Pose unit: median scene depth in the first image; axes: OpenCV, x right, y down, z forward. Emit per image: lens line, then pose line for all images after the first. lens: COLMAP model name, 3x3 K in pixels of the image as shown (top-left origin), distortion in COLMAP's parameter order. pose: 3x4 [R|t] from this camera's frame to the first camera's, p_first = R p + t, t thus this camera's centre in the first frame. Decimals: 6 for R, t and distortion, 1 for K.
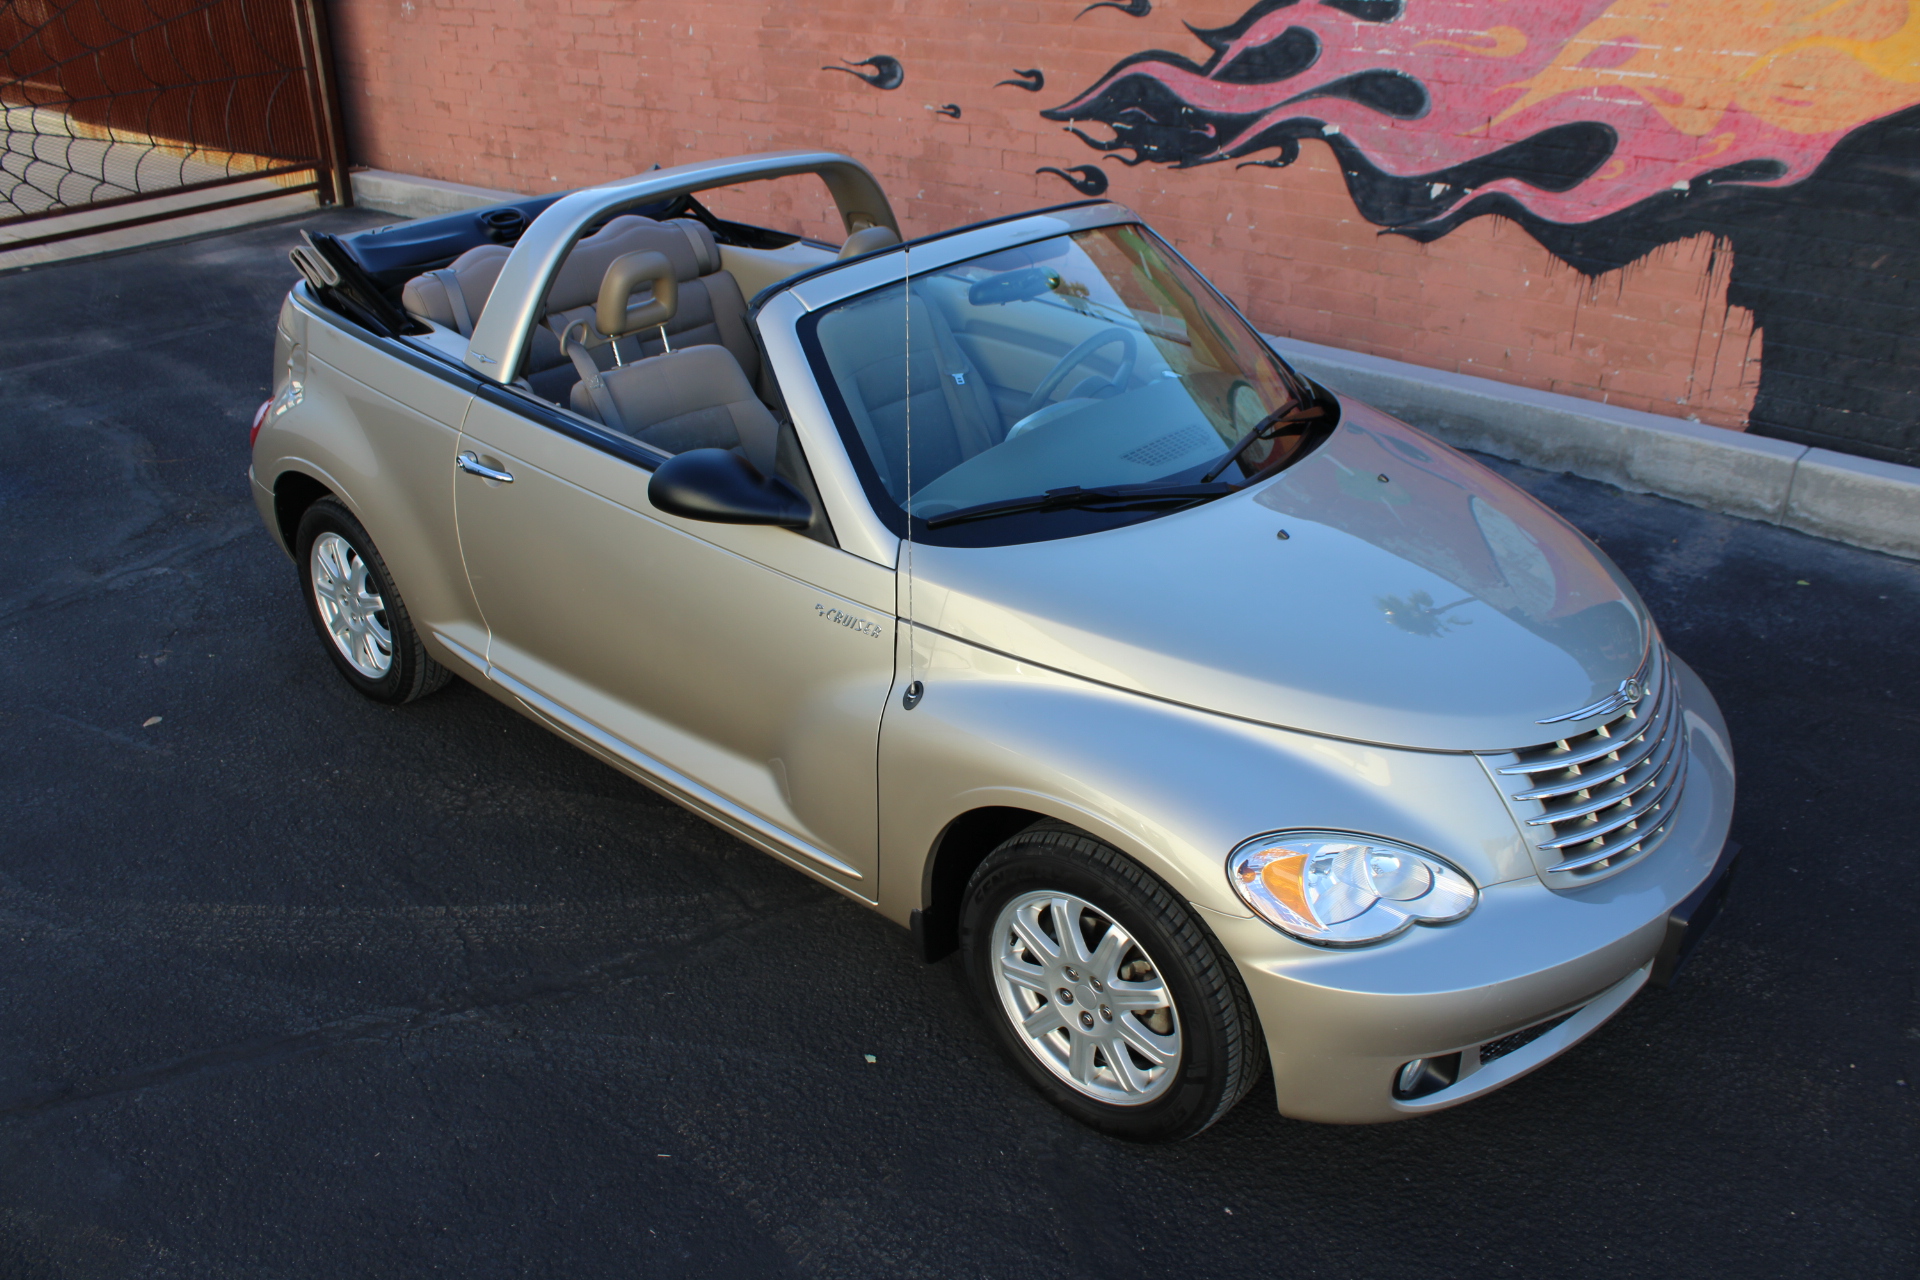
lens RADIAL K [[1594.7, 0, 952.6], [0, 1594.7, 641.7], [0, 0, 1]] dist [-0.163117, 0.146754]
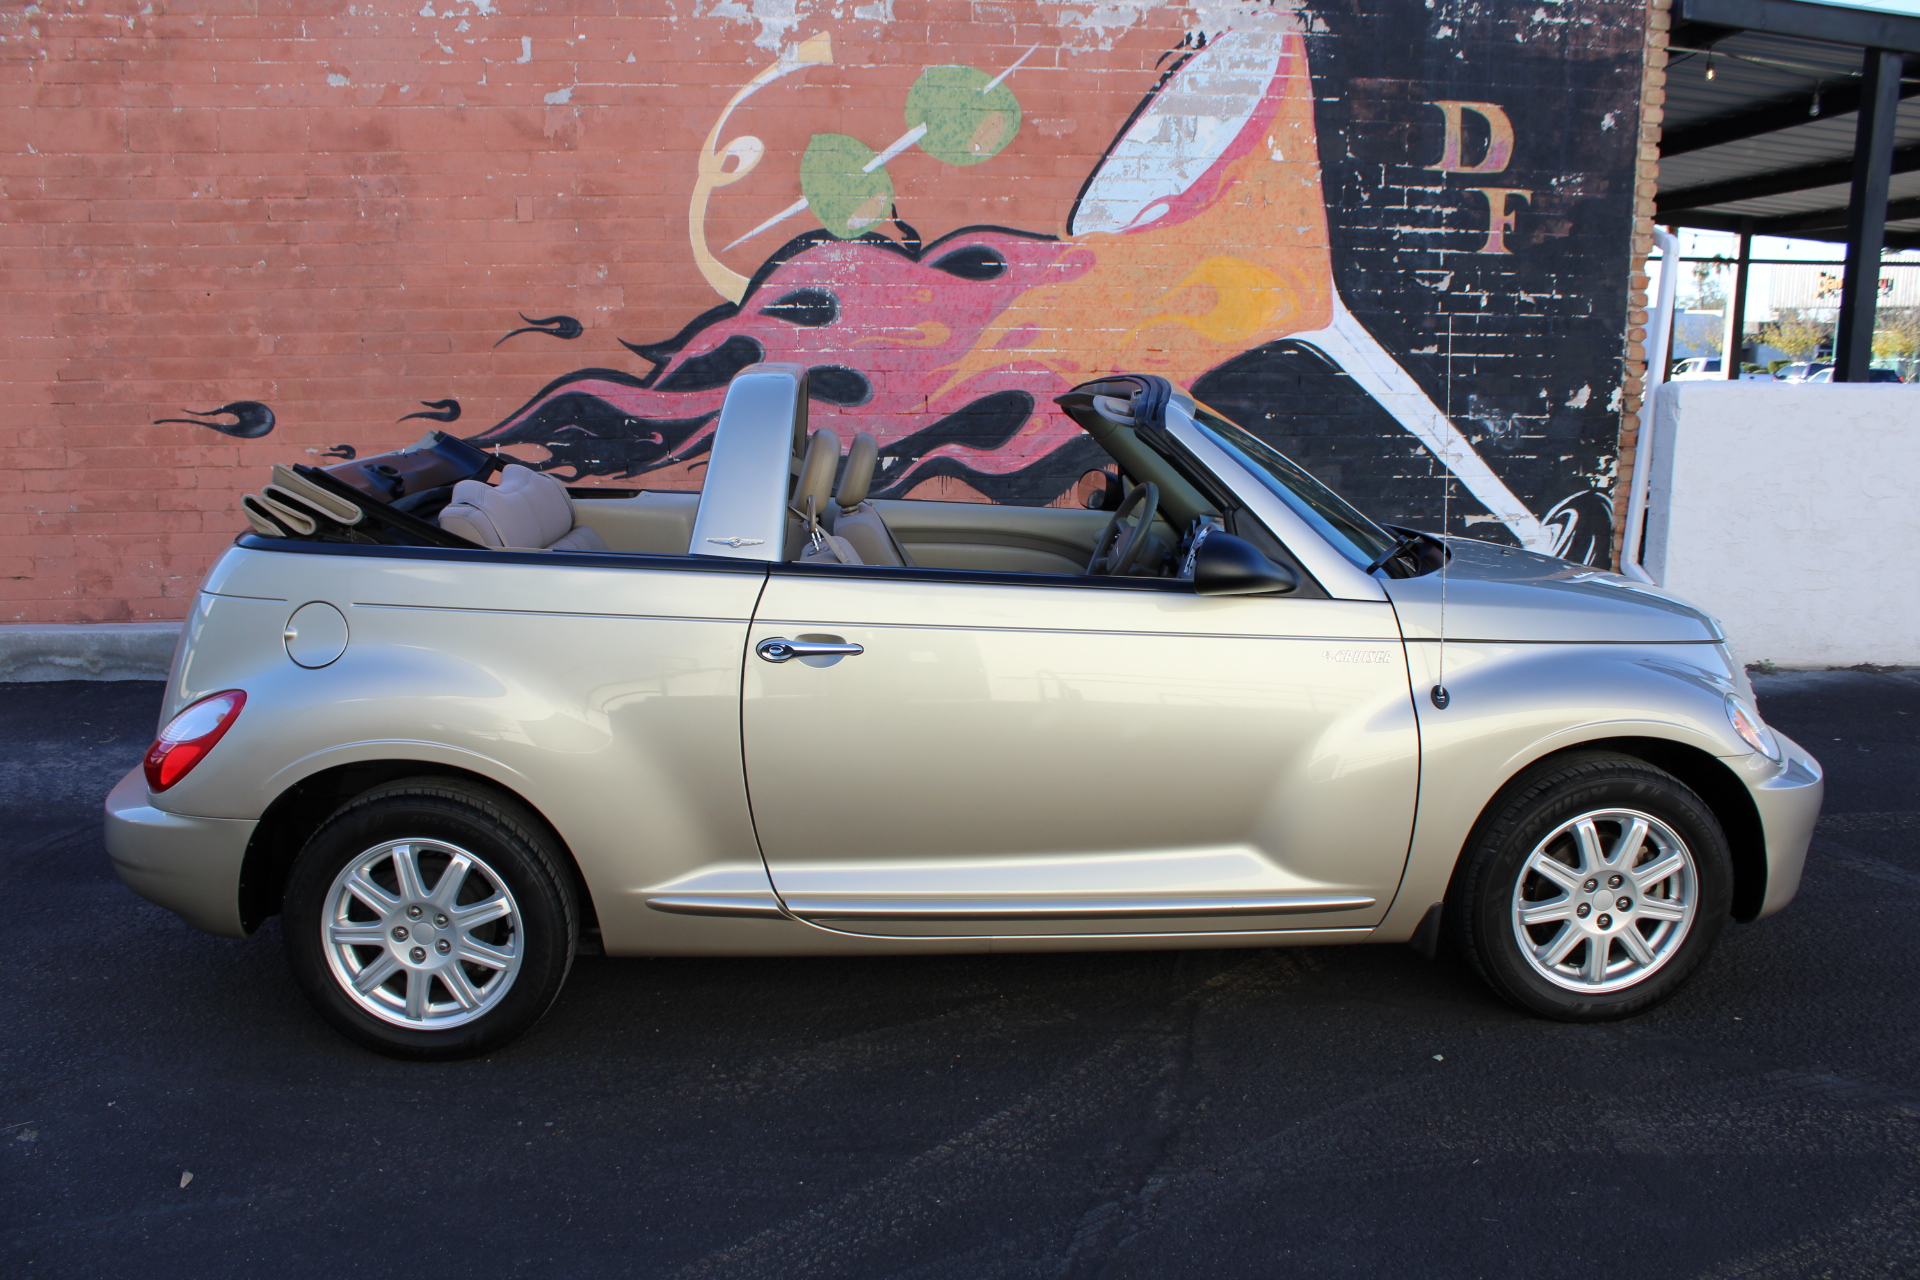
lens RADIAL K [[1597.6, 0, 943.0], [0, 1597.6, 657.5], [0, 0, 1]] dist [-0.165650, 0.155722]
pose [[0.711784, -0.131963, 0.689891, -0.478163], [0.309126, 0.940812, -0.138975, 0.022968], [-0.630718, 0.312183, 0.710448, 0.170748]]
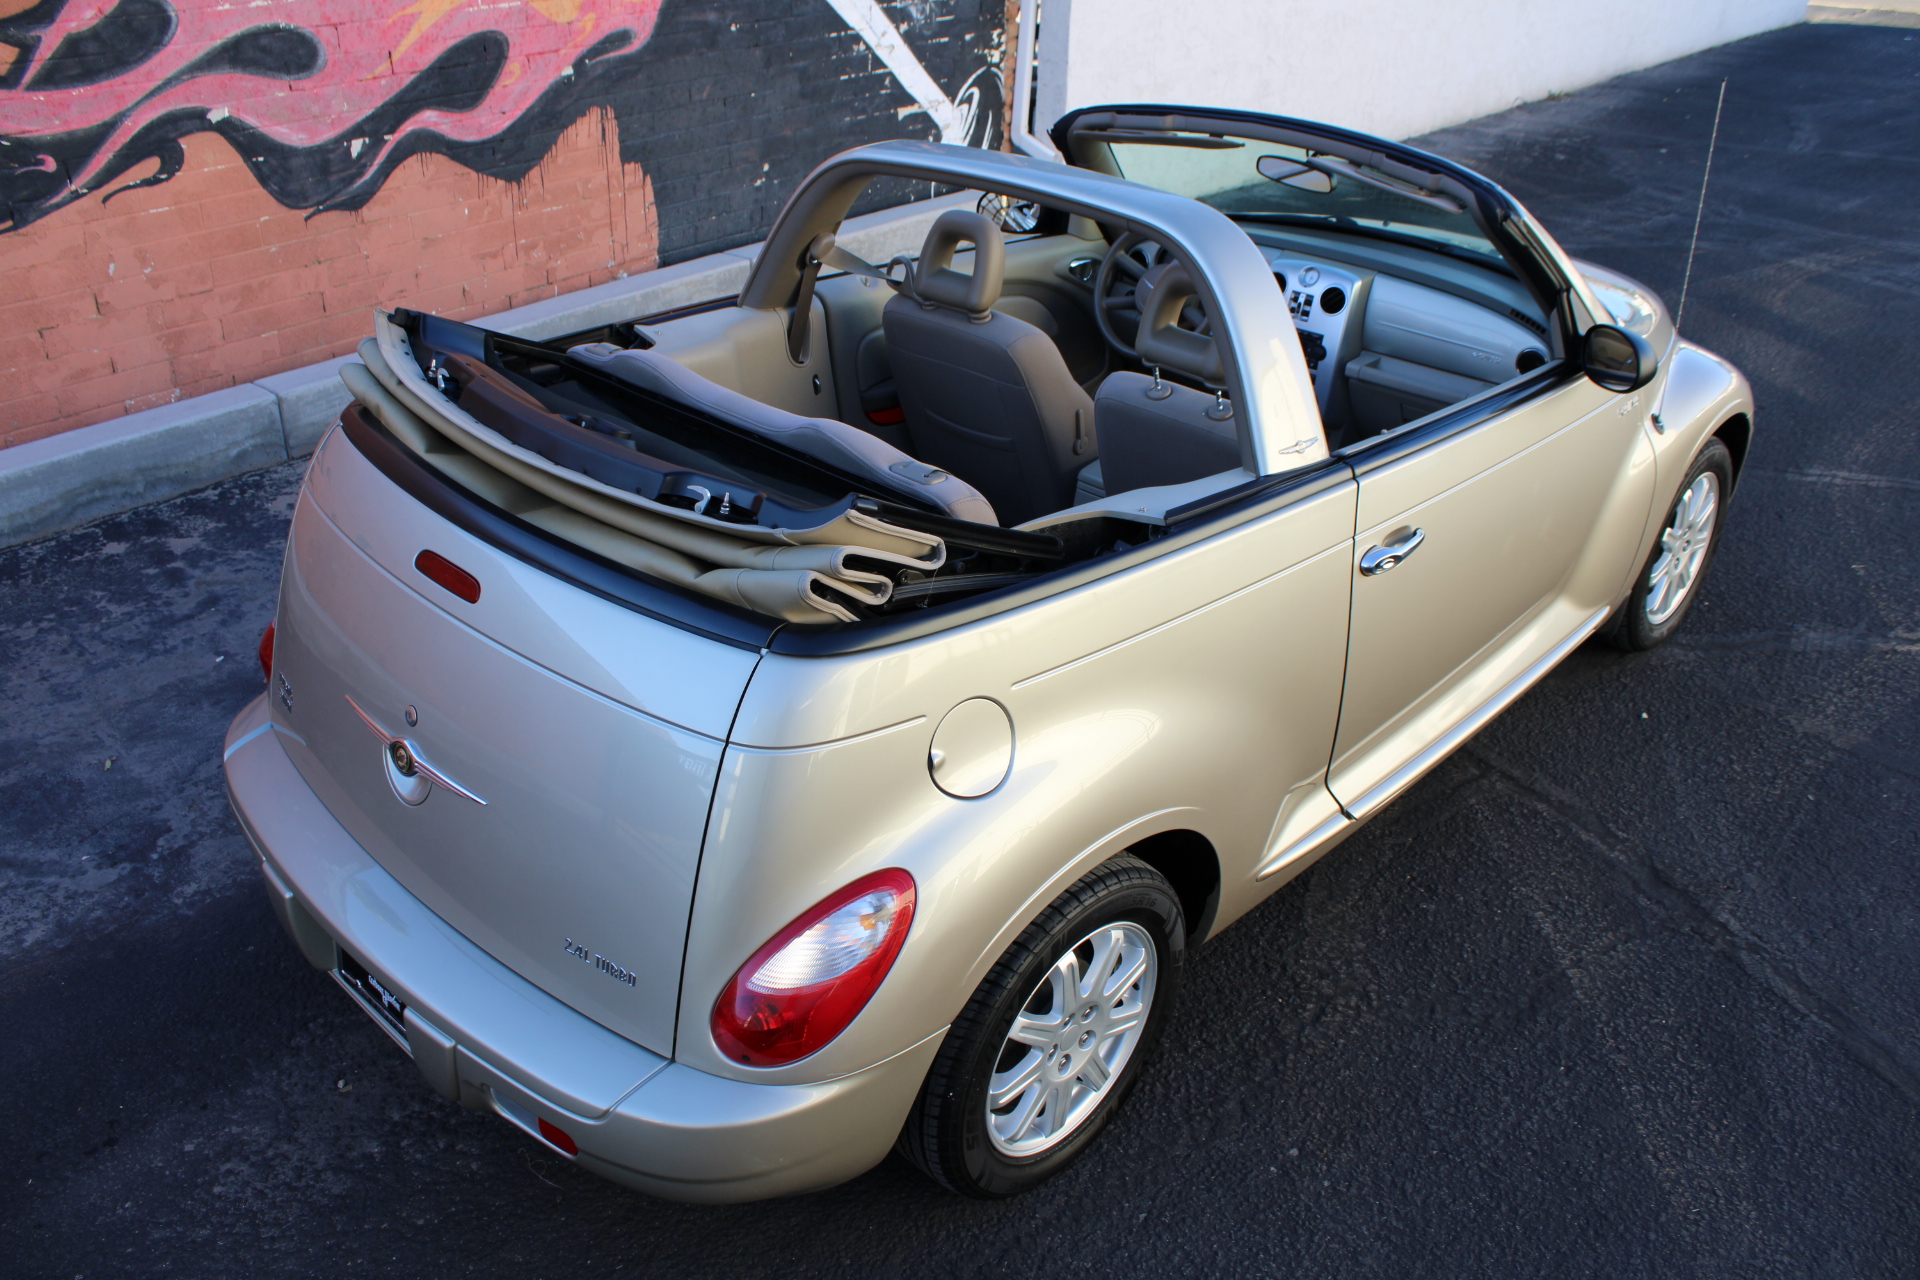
lens RADIAL K [[1594.7, 0, 940.1], [0, 1594.7, 658.6], [0, 0, 1]] dist [-0.163117, 0.146754]
pose [[0.042623, -0.489380, 0.871028, -0.561112], [0.436514, 0.793328, 0.424365, -0.277175], [-0.898687, 0.362128, 0.247435, 0.568480]]
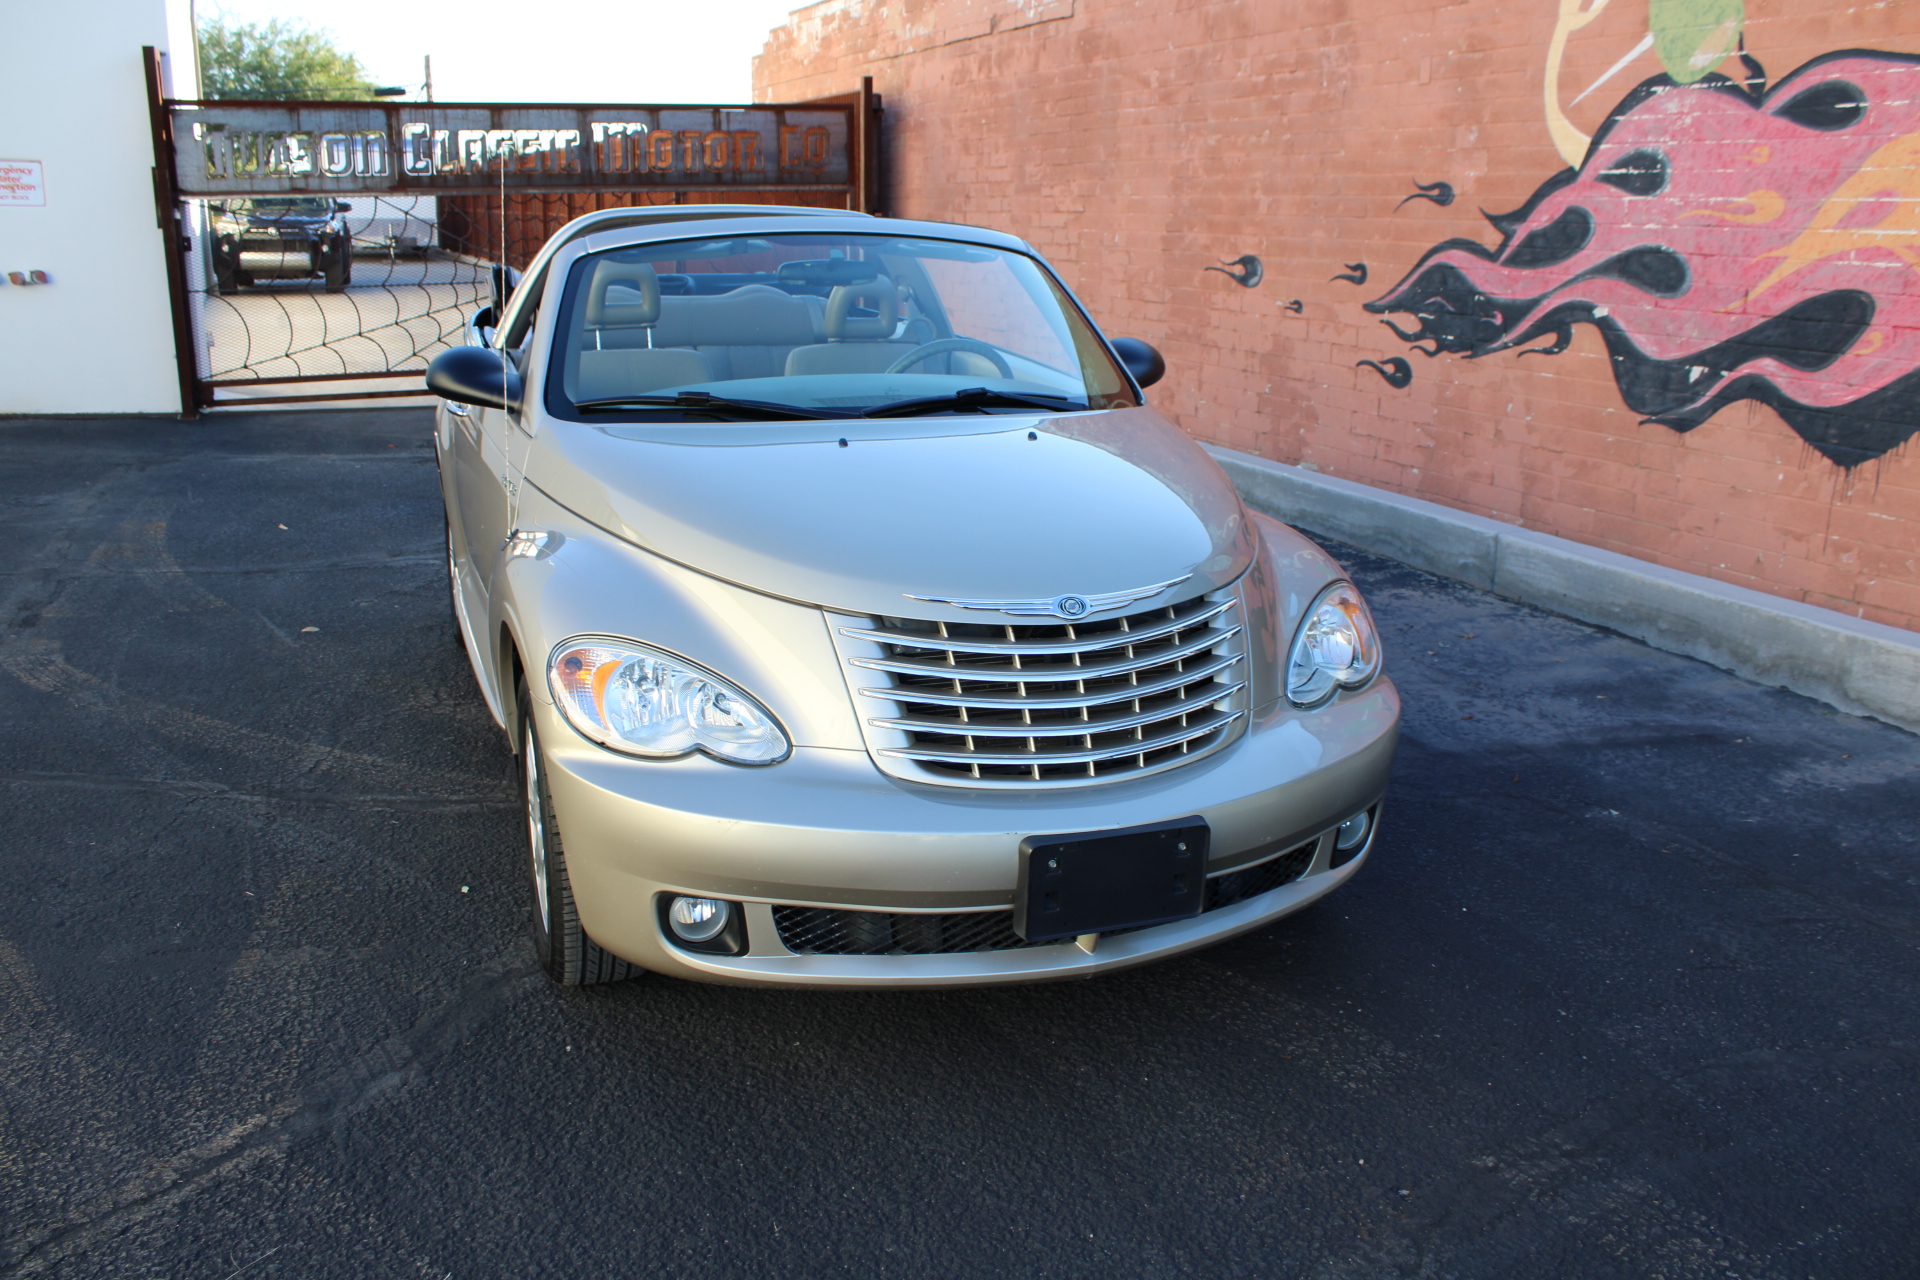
lens RADIAL K [[1594.7, 0, 952.4], [0, 1594.7, 648.0], [0, 0, 1]] dist [-0.163117, 0.146754]
pose [[0.884338, 0.139815, -0.445419, 0.338645], [-0.225560, 0.963311, -0.145448, 0.087535], [0.408741, 0.229094, 0.883429, 0.066305]]
